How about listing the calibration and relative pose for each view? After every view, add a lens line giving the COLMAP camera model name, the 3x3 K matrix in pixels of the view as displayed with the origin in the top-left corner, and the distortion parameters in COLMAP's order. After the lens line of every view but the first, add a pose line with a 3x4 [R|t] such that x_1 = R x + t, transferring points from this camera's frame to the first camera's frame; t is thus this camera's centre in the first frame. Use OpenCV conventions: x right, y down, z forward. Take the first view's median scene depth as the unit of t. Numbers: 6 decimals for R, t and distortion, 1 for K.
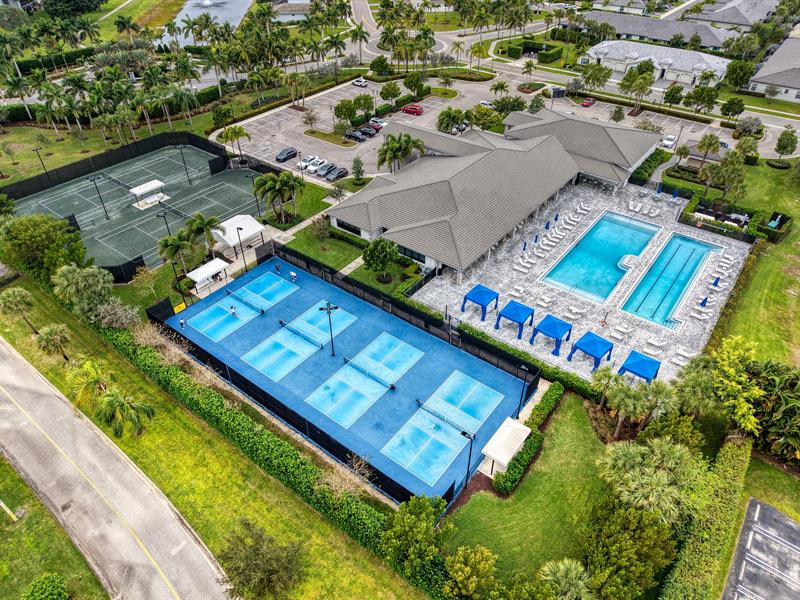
lens RADIAL K [[534.4, 0, 402.3], [0, 534.4, 302.6], [0, 0, 1]] dist [0.008810, -0.004637]
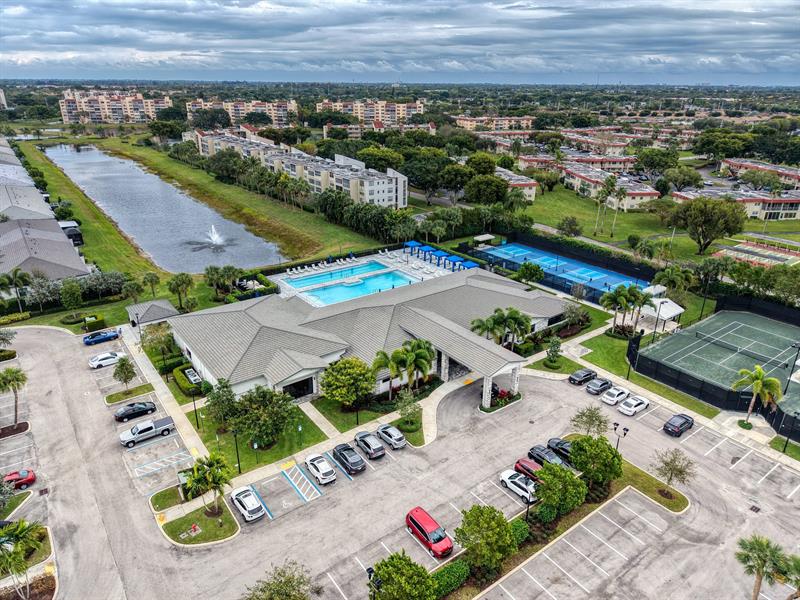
lens RADIAL K [[534.4, 0, 402.3], [0, 534.4, 302.6], [0, 0, 1]] dist [0.008810, -0.004637]
pose [[-0.961795, -0.098060, 0.255605, -0.075162], [0.177204, 0.488695, 0.854269, -1.231455], [-0.208682, 0.866926, -0.452648, 1.635003]]
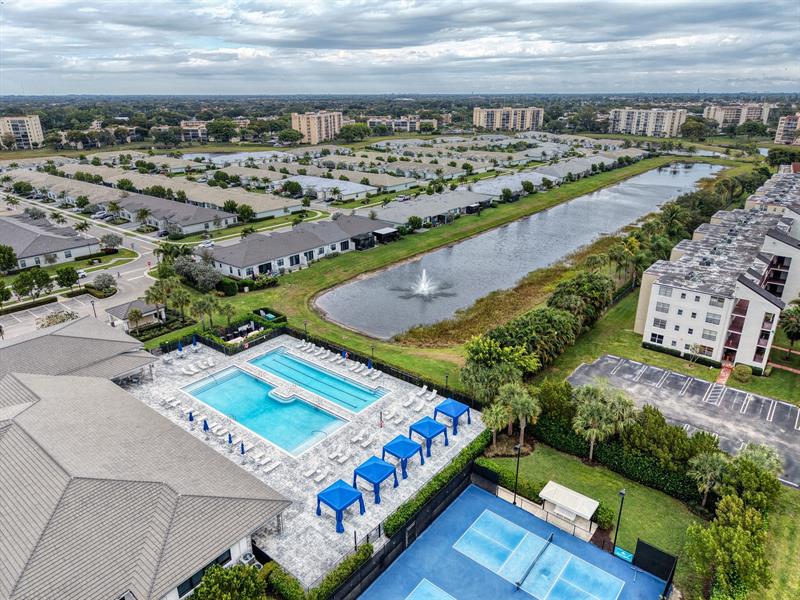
lens RADIAL K [[534.4, 0, 402.3], [0, 534.4, 302.6], [0, 0, 1]] dist [0.008810, -0.004637]
pose [[0.019416, -0.360996, 0.932365, -0.396506], [0.629632, 0.728810, 0.269071, -0.310620], [-0.776650, 0.581823, 0.241446, 0.489978]]
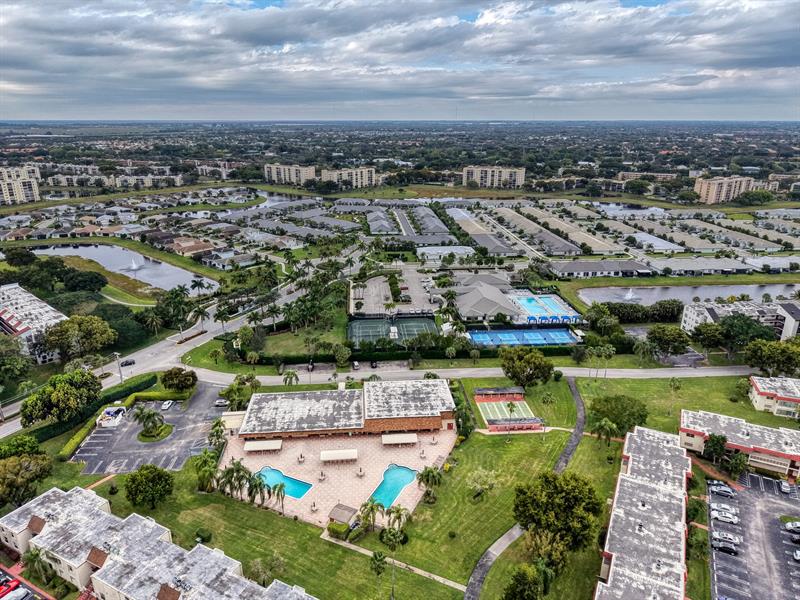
lens RADIAL K [[534.4, 0, 402.3], [0, 534.4, 302.6], [0, 0, 1]] dist [0.008810, -0.004637]
pose [[0.737136, -0.214324, 0.640855, -2.171428], [0.422509, 0.886311, -0.189574, 0.164150], [-0.527367, 0.410509, 0.743886, -0.928847]]
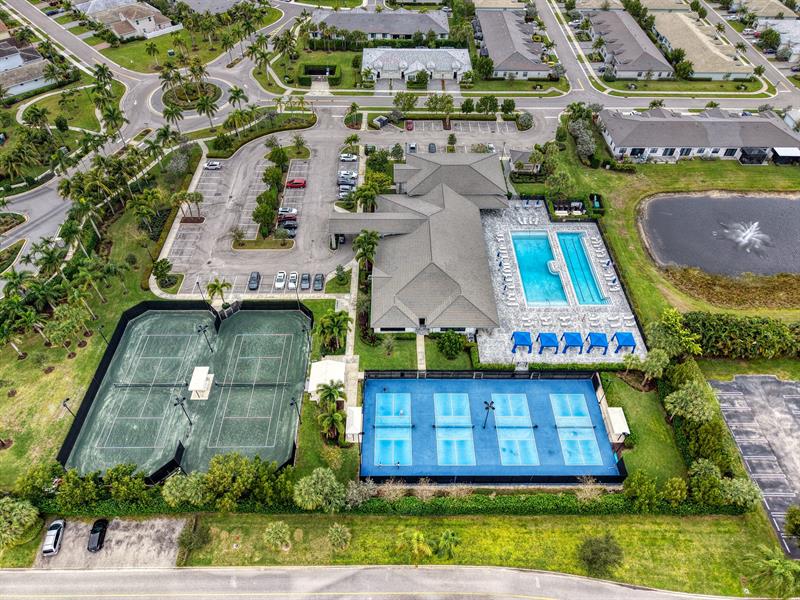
lens RADIAL K [[534.4, 0, 402.3], [0, 534.4, 302.6], [0, 0, 1]] dist [0.008810, -0.004637]
pose [[0.786344, -0.447227, 0.426206, -0.609983], [0.376141, 0.893864, 0.243977, -0.511518], [-0.490083, -0.031536, 0.871105, -0.132862]]
